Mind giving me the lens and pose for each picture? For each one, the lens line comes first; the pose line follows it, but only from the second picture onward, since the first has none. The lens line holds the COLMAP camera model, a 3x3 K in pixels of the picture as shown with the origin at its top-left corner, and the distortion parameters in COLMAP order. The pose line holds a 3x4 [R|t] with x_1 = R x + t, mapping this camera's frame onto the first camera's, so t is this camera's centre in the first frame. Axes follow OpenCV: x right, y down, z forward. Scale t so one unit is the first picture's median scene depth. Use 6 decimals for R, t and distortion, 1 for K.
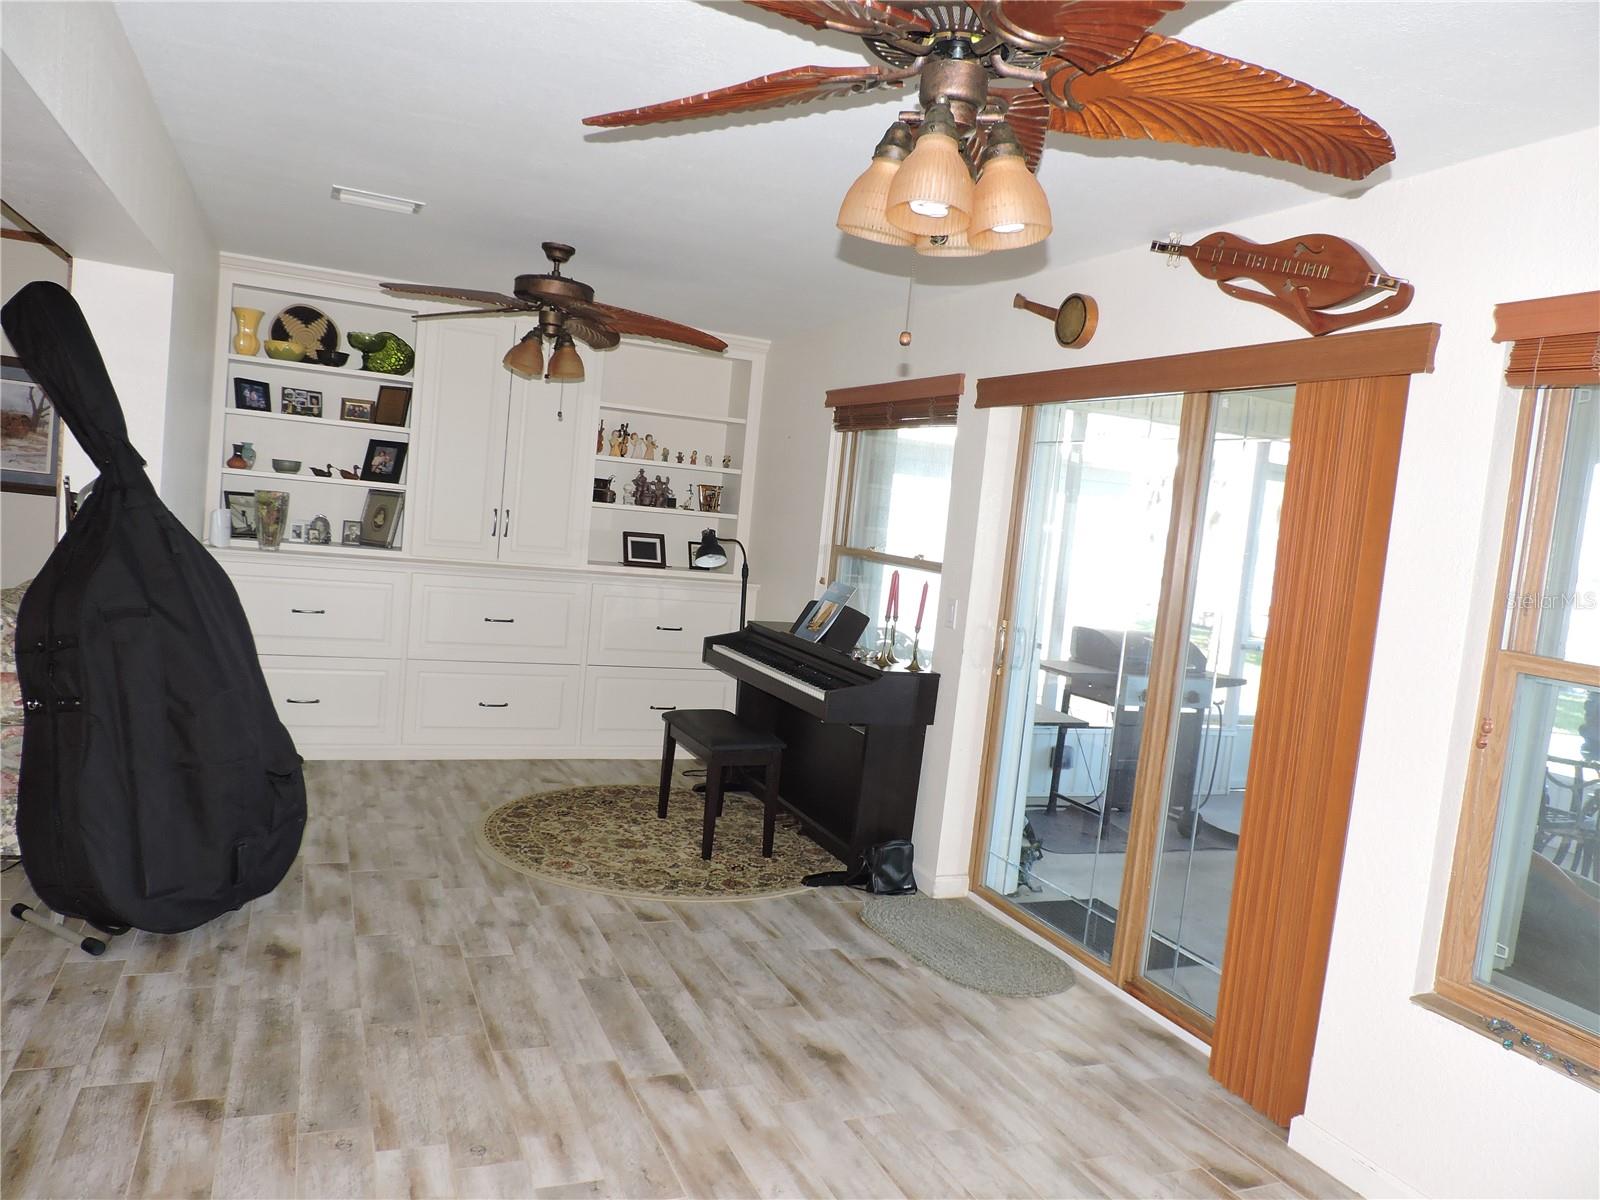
lens RADIAL K [[1136.5, 0, 807.0], [0, 1136.5, 598.9], [0, 0, 1]] dist [-0.020770, 0.003583]
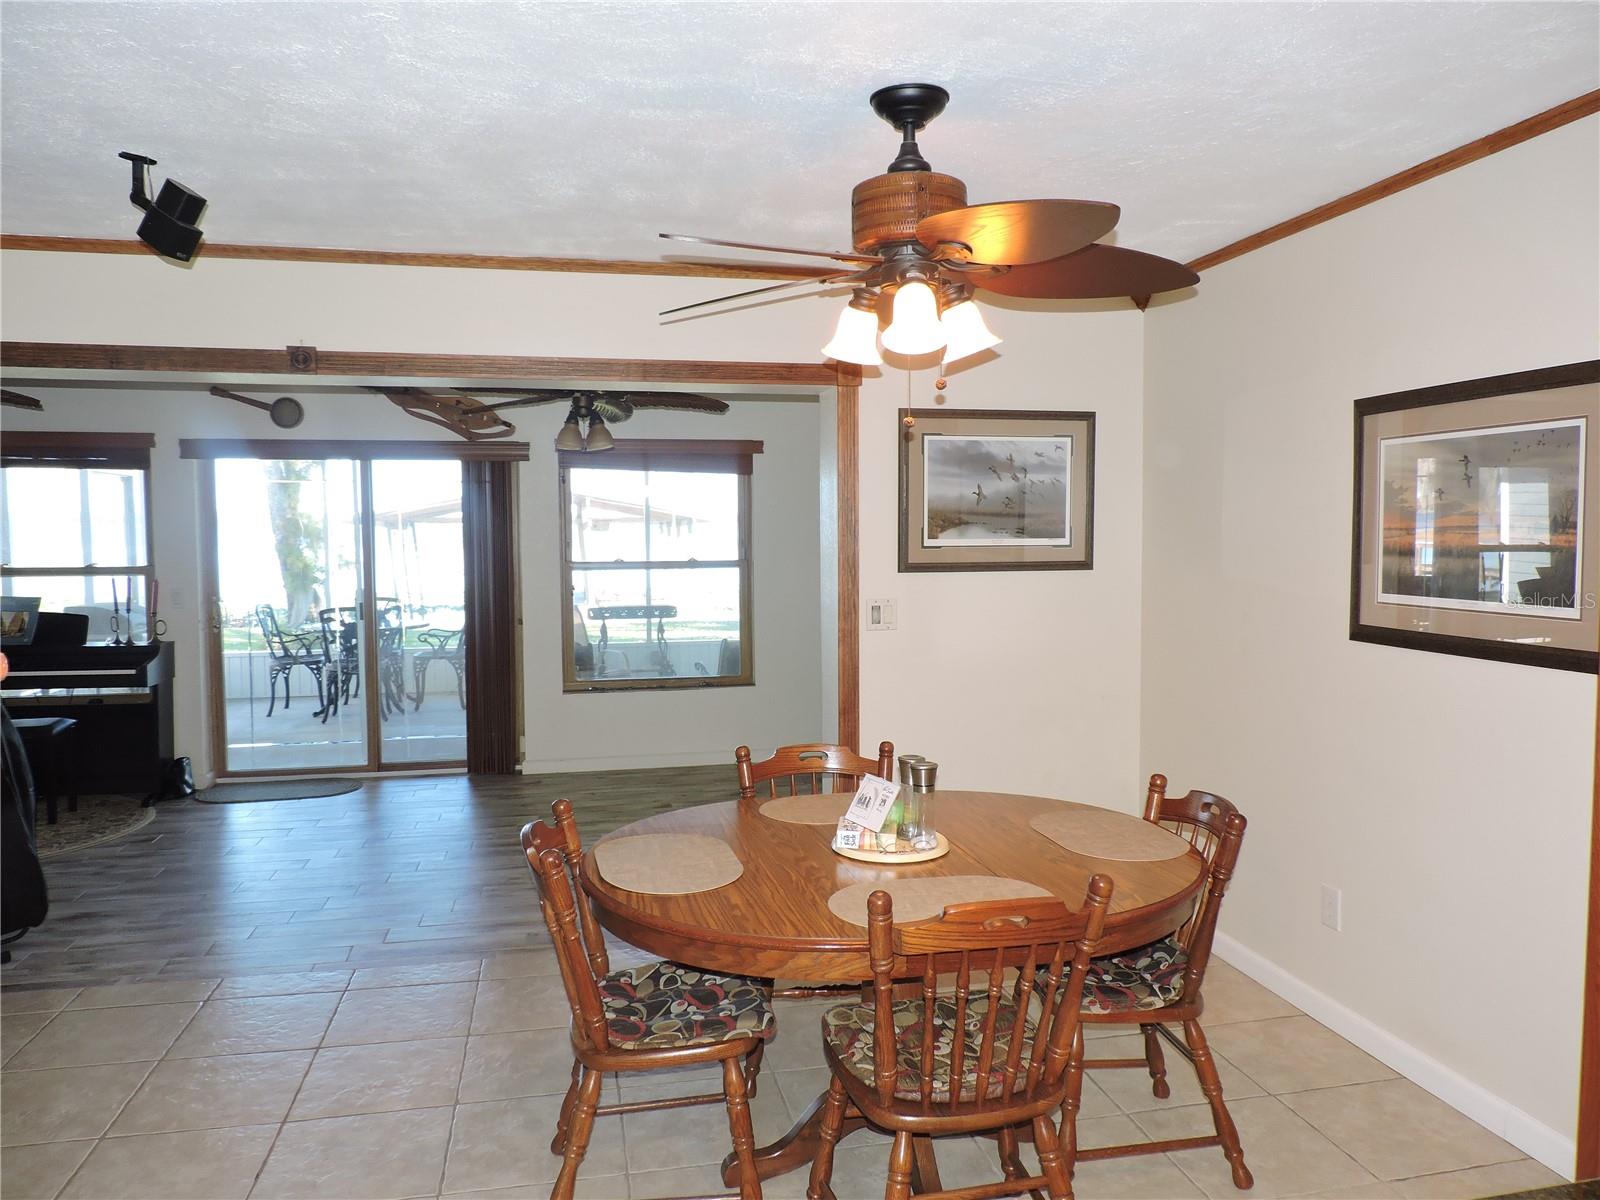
lens RADIAL K [[1135.2, 0, 803.8], [0, 1135.2, 600.6], [0, 0, 1]] dist [-0.014897, 0.000211]
pose [[0.192887, -0.162718, 0.967635, -1.595256], [0.099944, 0.984283, 0.145595, -0.163913], [-0.976118, 0.068626, 0.206118, -0.126137]]
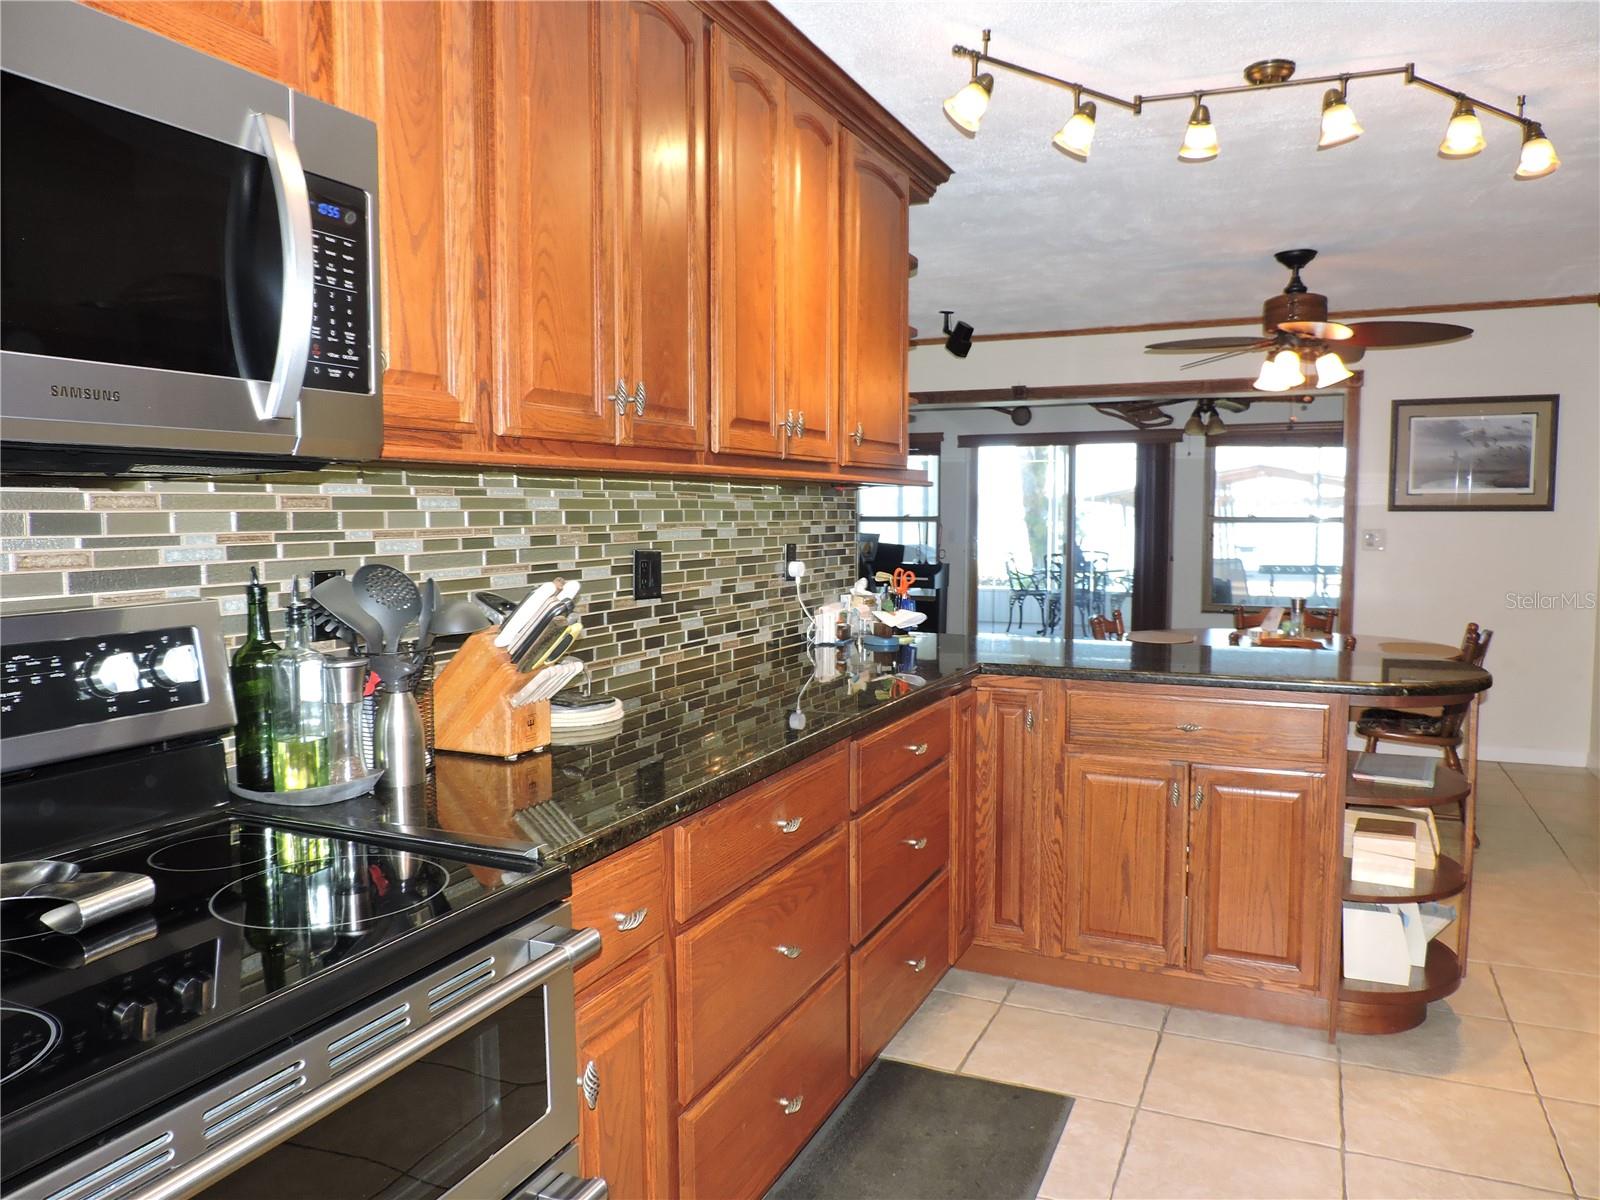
lens RADIAL K [[1136.5, 0, 807.0], [0, 1136.5, 598.9], [0, 0, 1]] dist [-0.020770, 0.003583]
pose [[0.732431, -0.153270, 0.663365, -2.330145], [0.128637, 0.987936, 0.086231, -0.140578], [-0.668578, 0.022175, 0.743311, -0.736330]]
